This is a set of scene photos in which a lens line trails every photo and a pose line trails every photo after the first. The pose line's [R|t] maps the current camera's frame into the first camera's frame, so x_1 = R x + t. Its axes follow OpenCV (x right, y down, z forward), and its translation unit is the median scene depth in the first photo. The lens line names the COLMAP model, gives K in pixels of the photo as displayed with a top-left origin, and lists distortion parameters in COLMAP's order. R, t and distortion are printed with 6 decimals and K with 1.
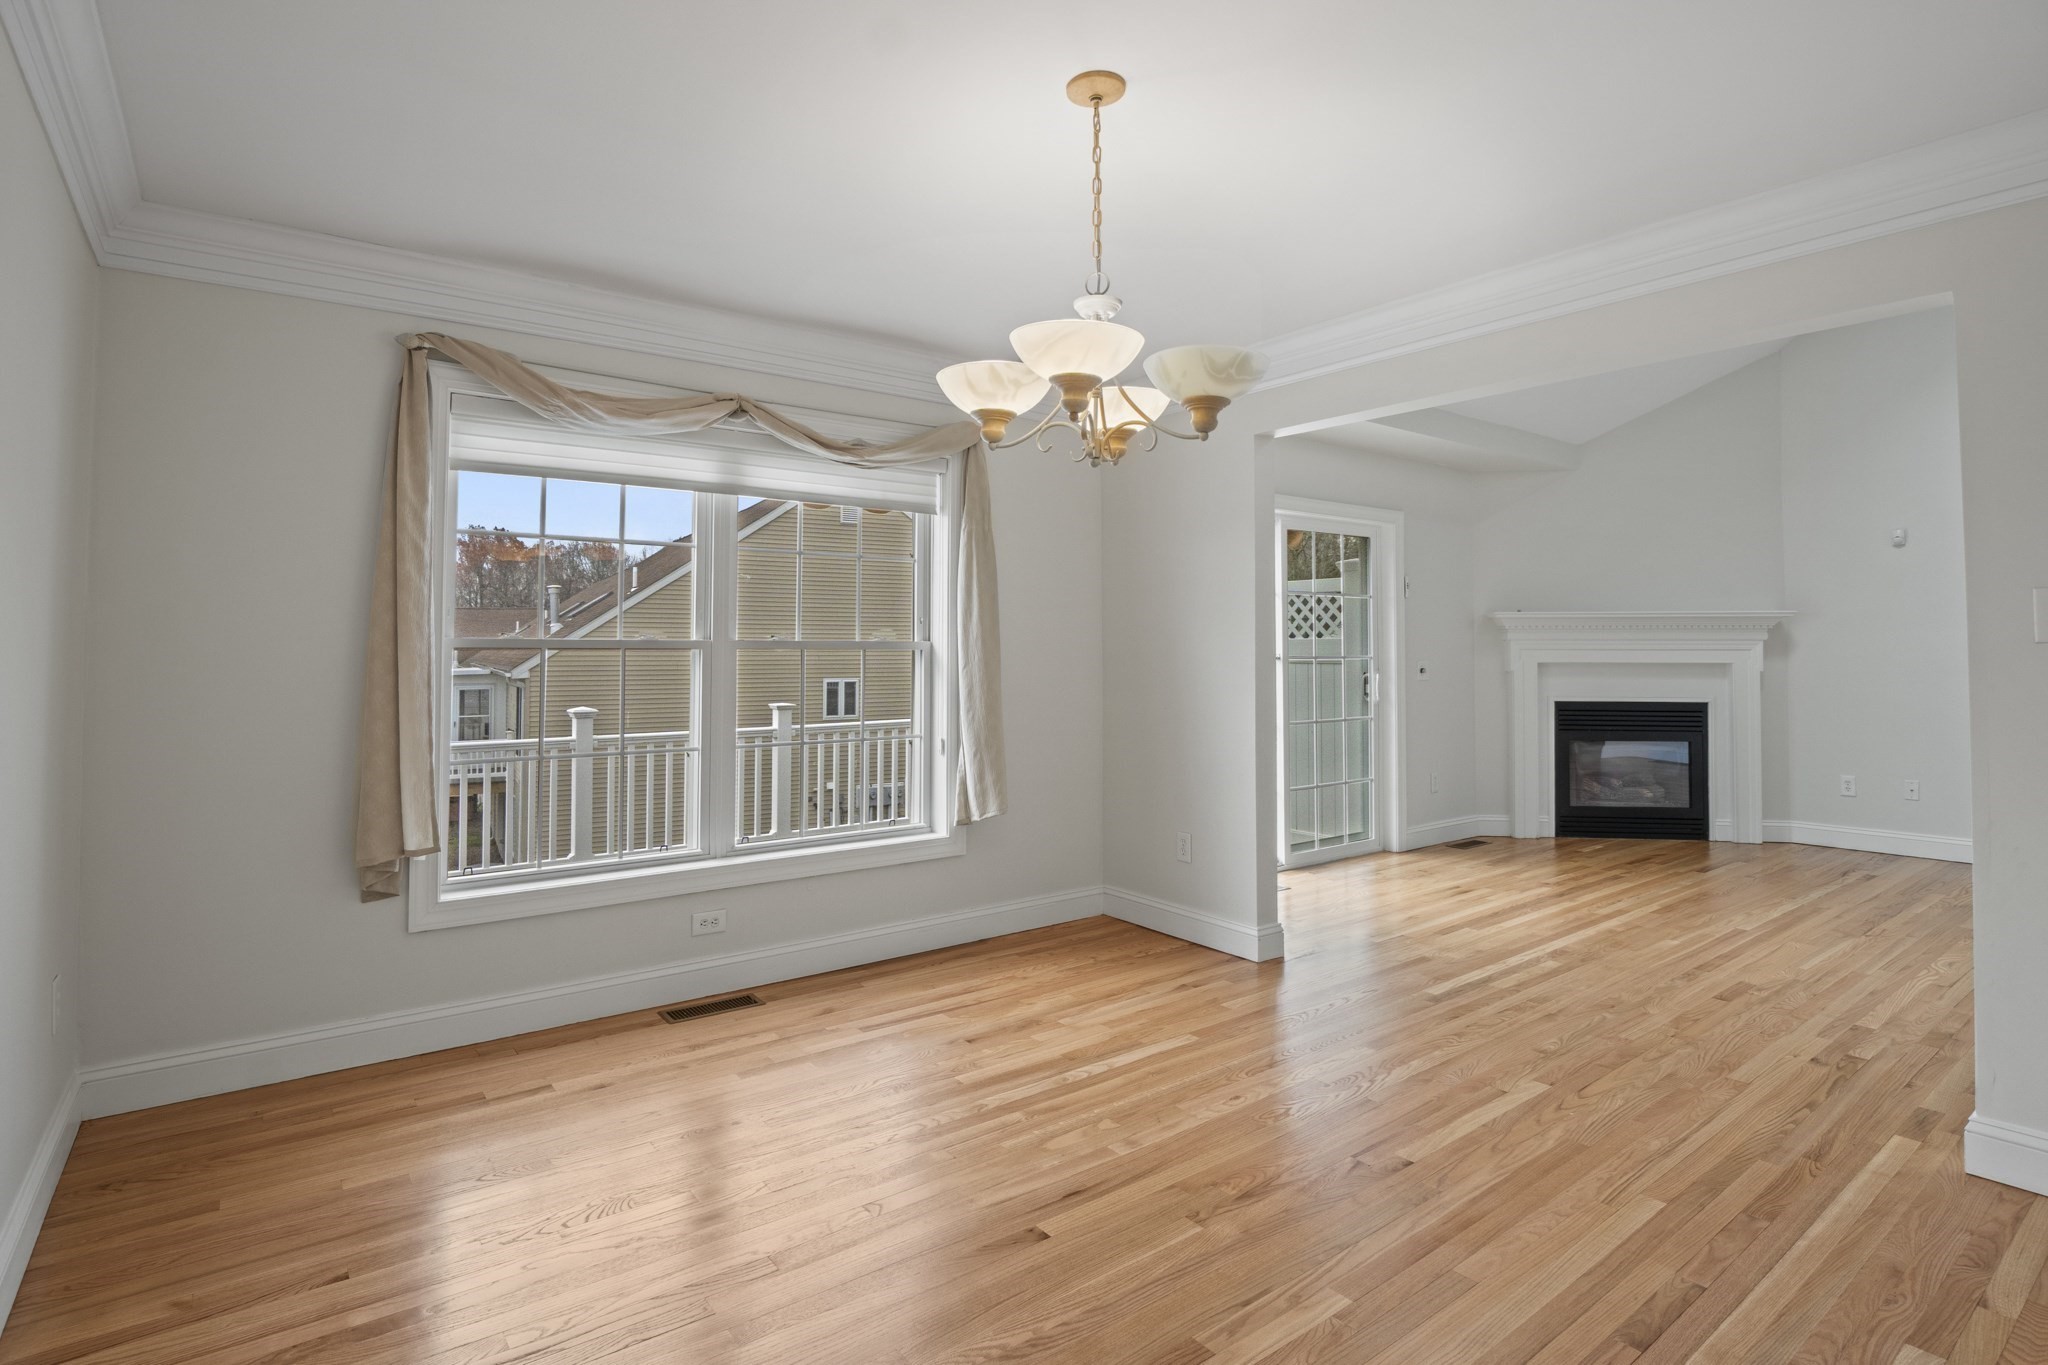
lens RADIAL K [[1010.8, 0, 1044.0], [0, 1010.8, 649.4], [0, 0, 1]] dist [-0.017250, -0.003702]
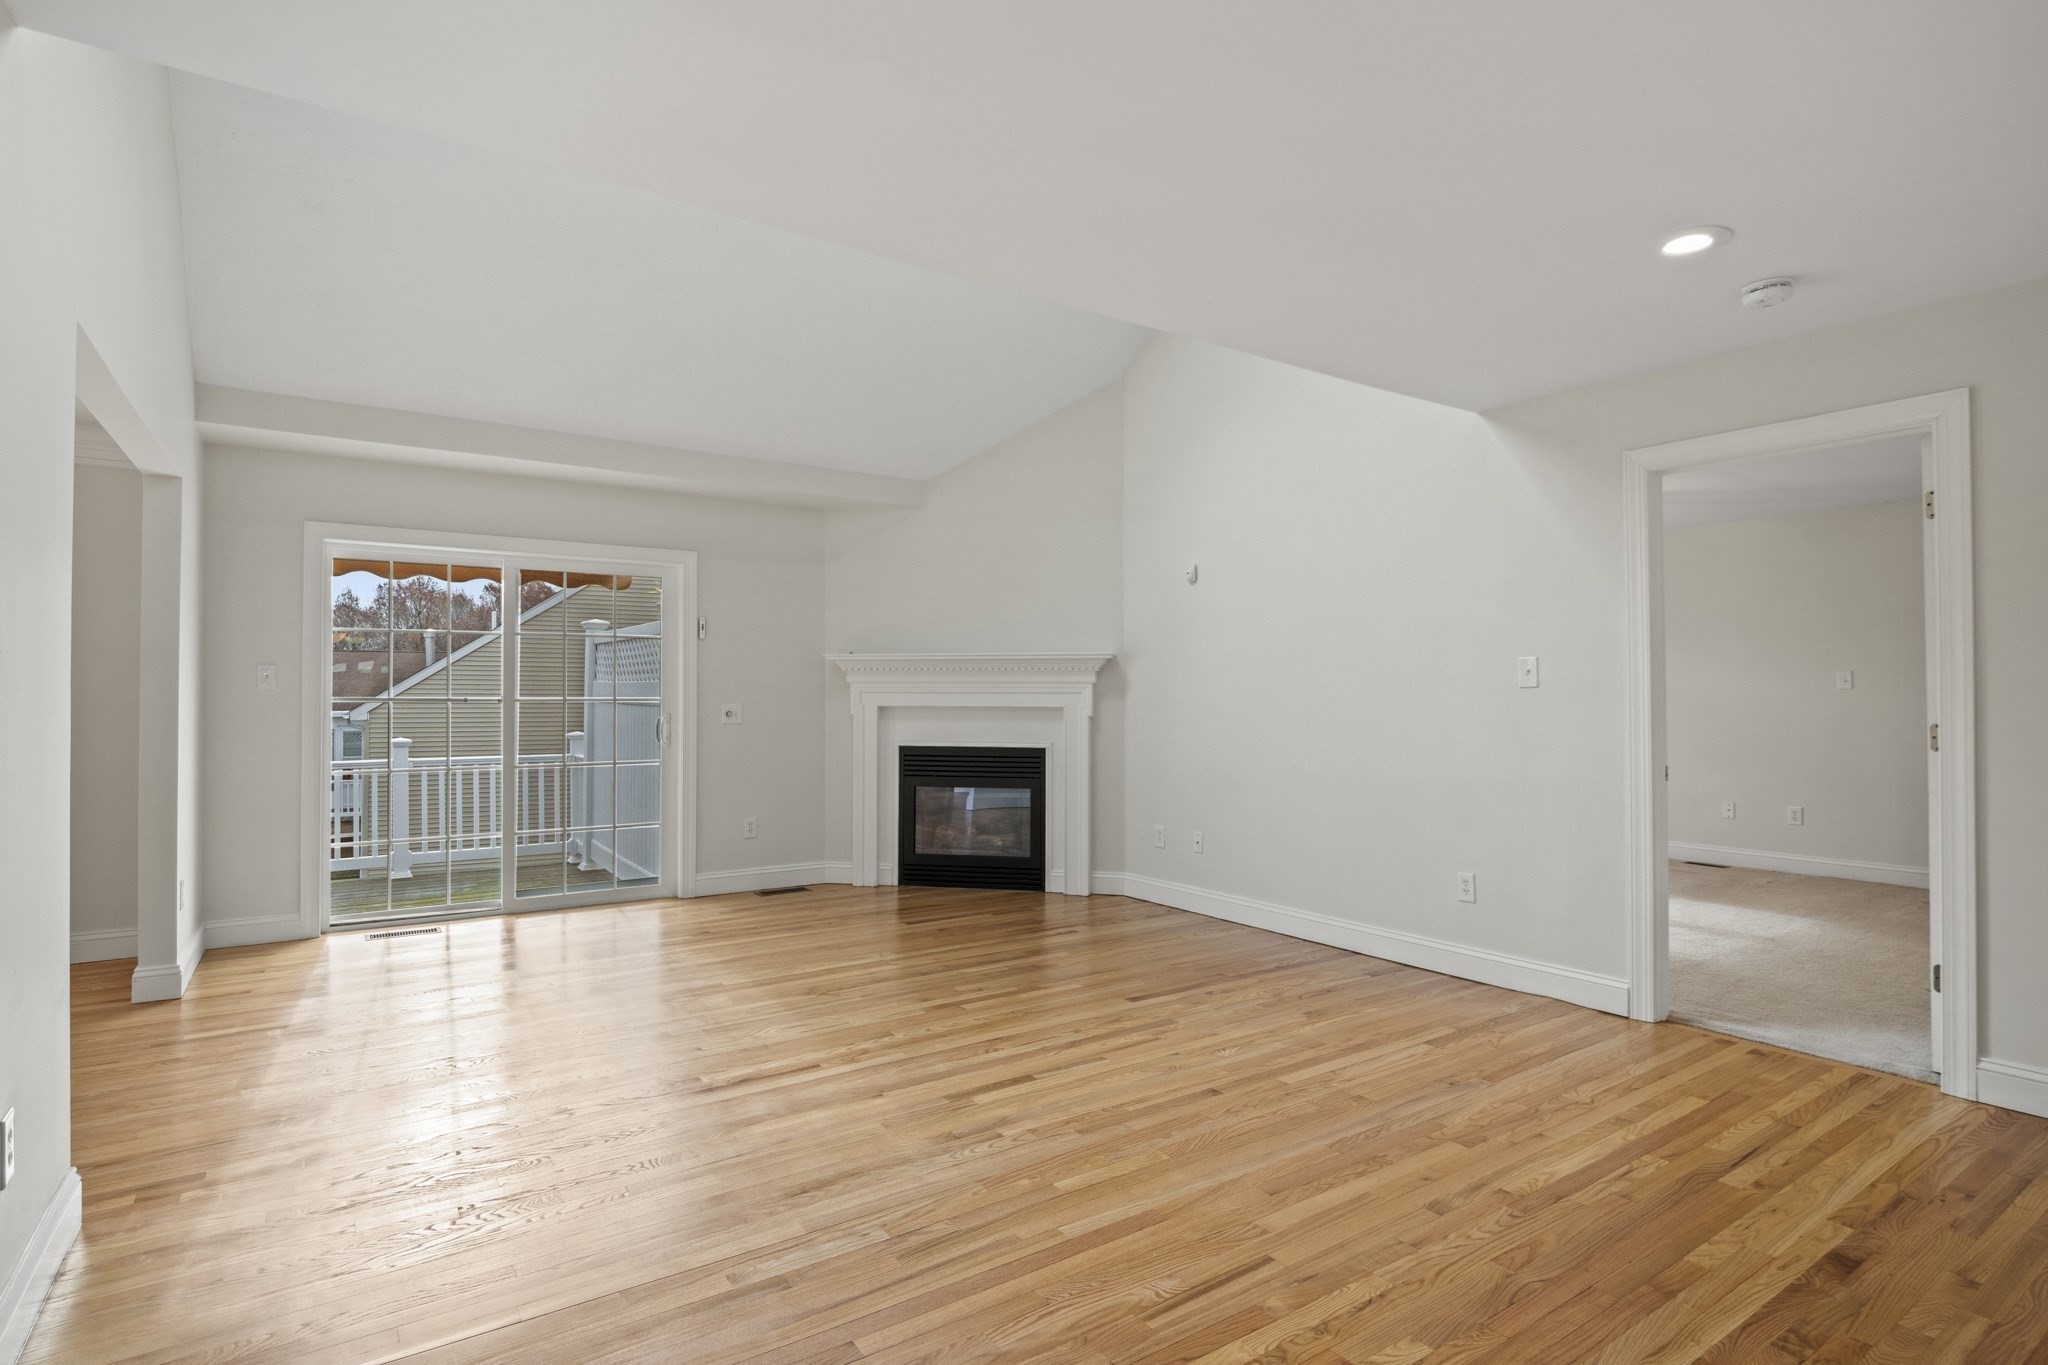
lens RADIAL K [[1010.8, 0, 1020.1], [0, 1010.8, 678.8], [0, 0, 1]] dist [-0.017250, -0.003702]
pose [[0.997278, -0.000782, -0.073724, 0.708812], [0.000999, 0.999995, 0.002904, -0.015613], [0.073721, -0.002970, 0.997274, 0.036333]]
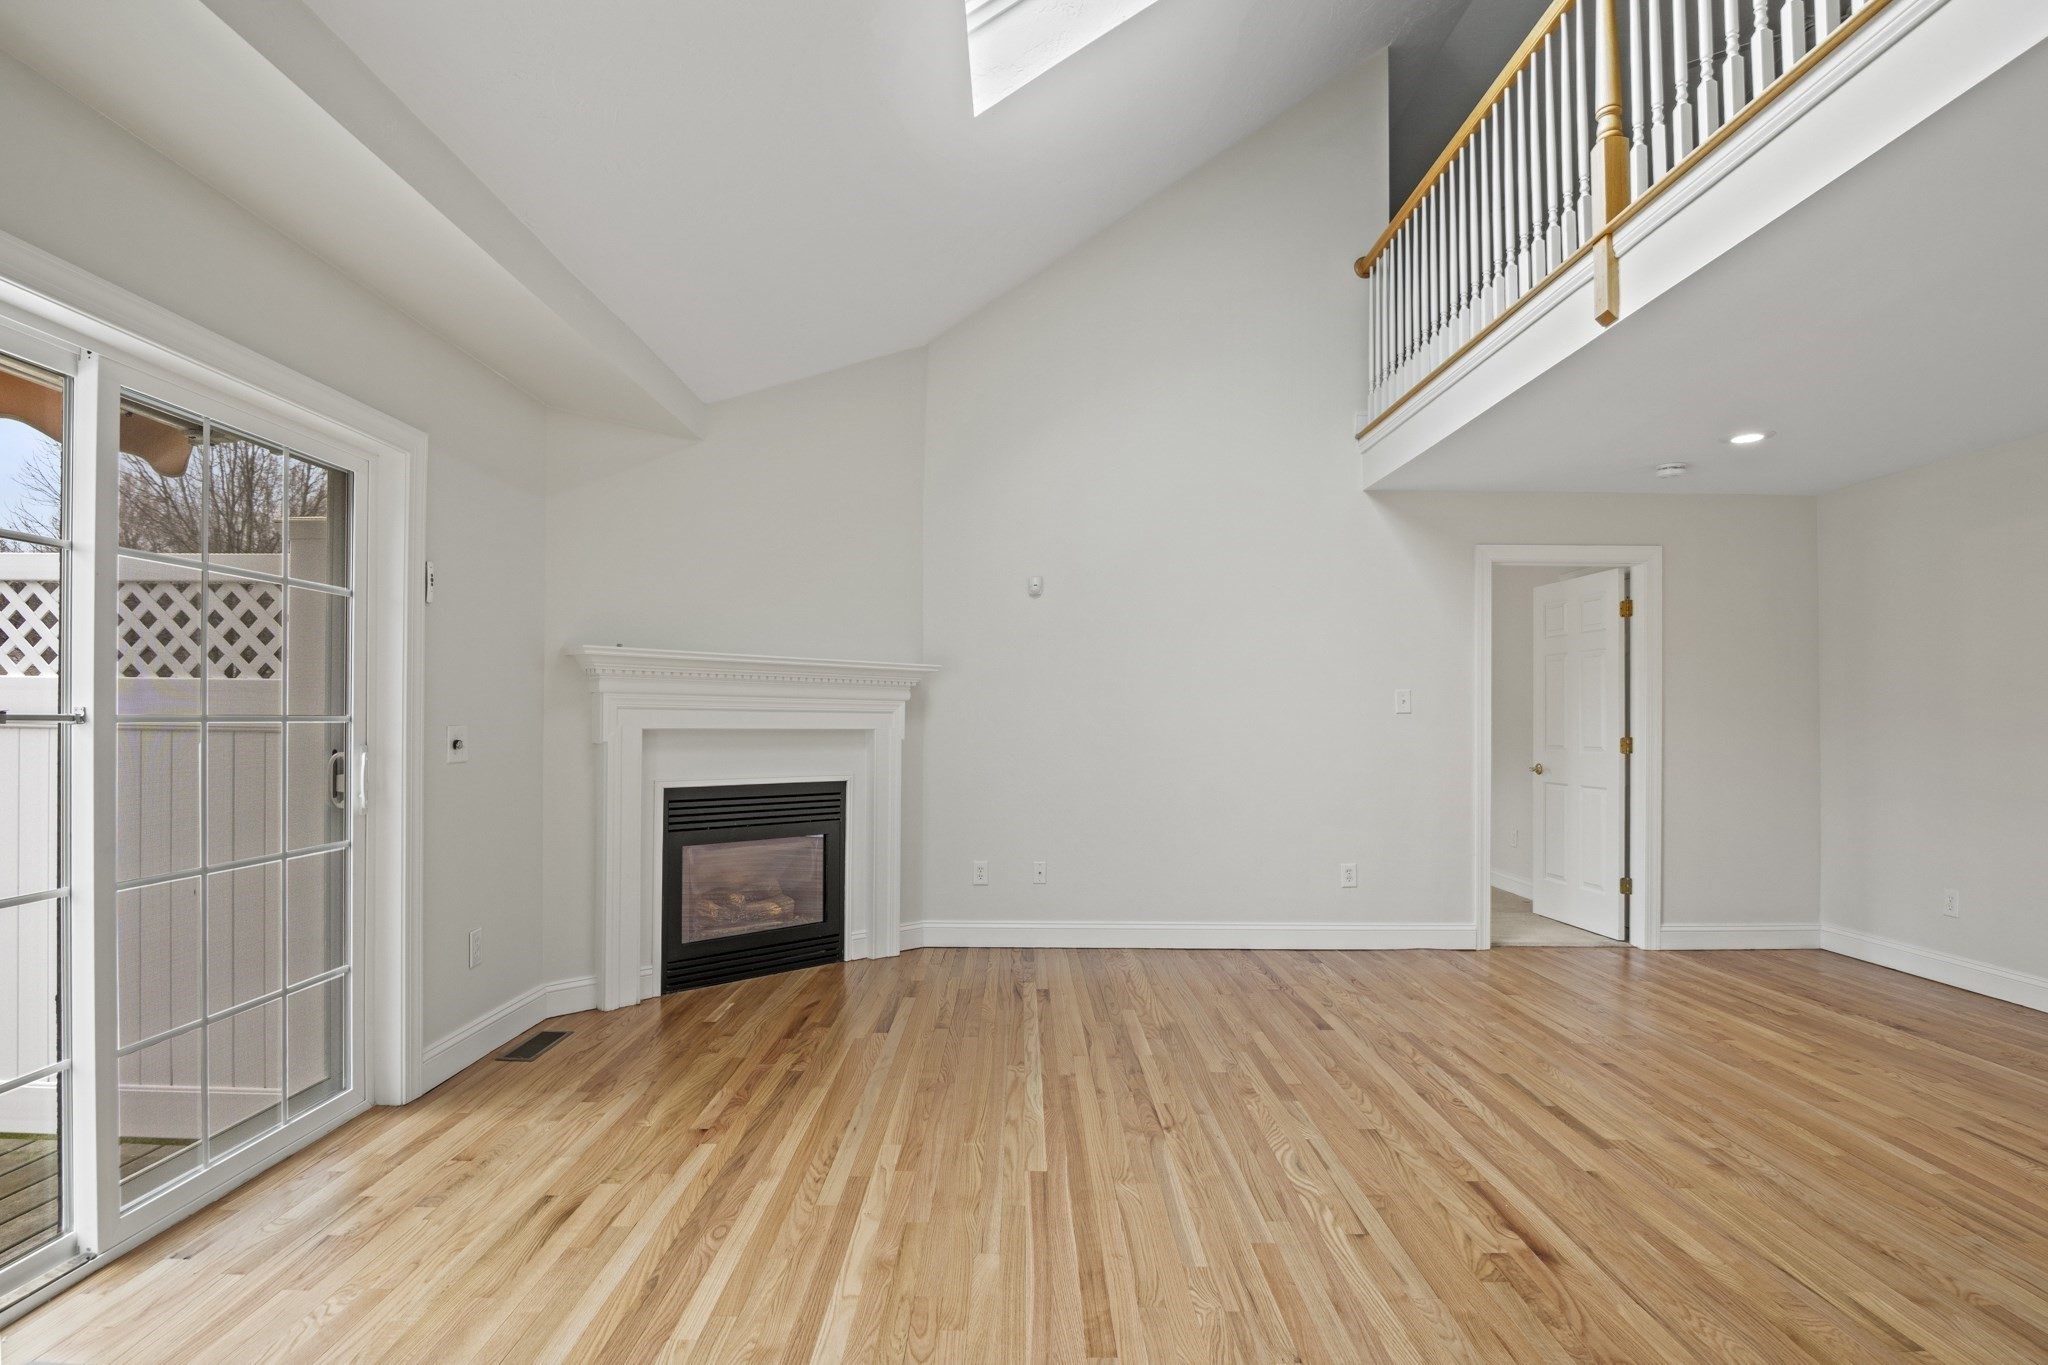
lens RADIAL K [[1010.8, 0, 988.8], [0, 1010.8, 709.7], [0, 0, 1]] dist [-0.017250, -0.003702]
pose [[0.630962, 0.011136, 0.775734, 0.135736], [-0.022690, 0.999734, 0.004104, -0.006435], [-0.775482, -0.020191, 0.631047, 0.433887]]
